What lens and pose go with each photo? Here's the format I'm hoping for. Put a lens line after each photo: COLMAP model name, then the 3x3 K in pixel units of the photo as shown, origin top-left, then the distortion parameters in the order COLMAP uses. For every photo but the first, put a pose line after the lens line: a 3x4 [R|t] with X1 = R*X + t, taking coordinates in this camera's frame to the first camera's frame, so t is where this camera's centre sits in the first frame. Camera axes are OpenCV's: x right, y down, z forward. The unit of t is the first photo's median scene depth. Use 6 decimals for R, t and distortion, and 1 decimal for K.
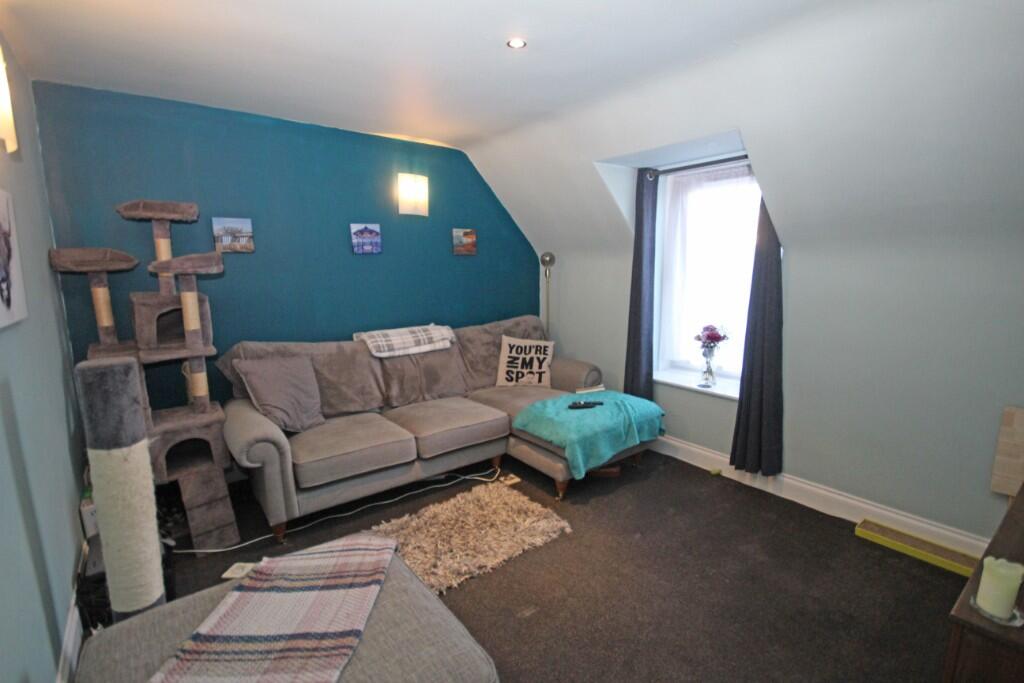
lens RADIAL K [[470.2, 0, 518.1], [0, 470.2, 341.8], [0, 0, 1]] dist [0.012855, -0.012021]
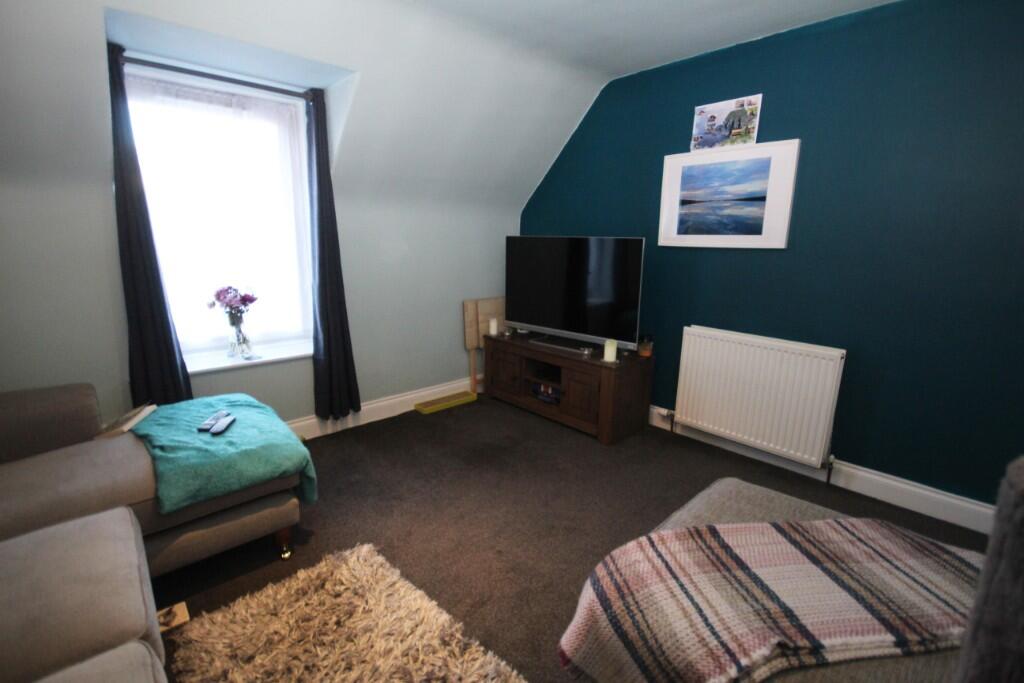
lens RADIAL K [[470.2, 0, 518.1], [0, 470.2, 341.8], [0, 0, 1]] dist [0.012855, -0.012021]
pose [[-0.105895, -0.209478, 0.972062, -0.506469], [0.149414, 0.963108, 0.223826, -0.055856], [-0.983088, 0.168942, -0.070690, 0.634483]]
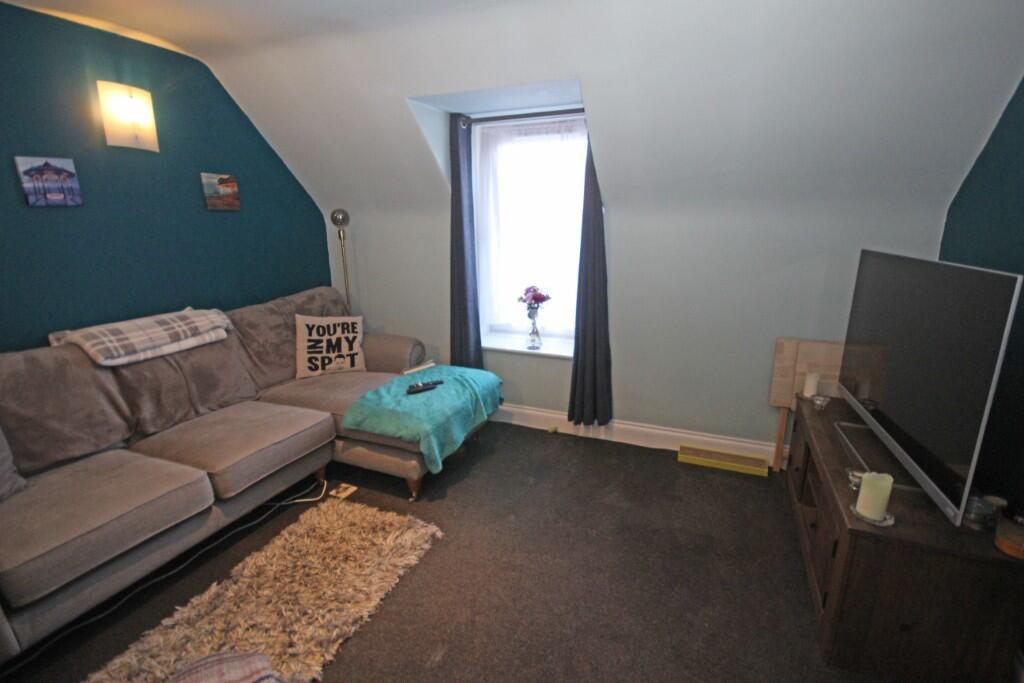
lens RADIAL K [[470.2, 0, 518.1], [0, 470.2, 341.8], [0, 0, 1]] dist [0.012855, -0.012021]
pose [[0.870528, -0.118571, 0.477621, -0.116070], [0.079008, 0.991624, 0.102172, -0.024881], [-0.485735, -0.051207, 0.872605, 0.155261]]
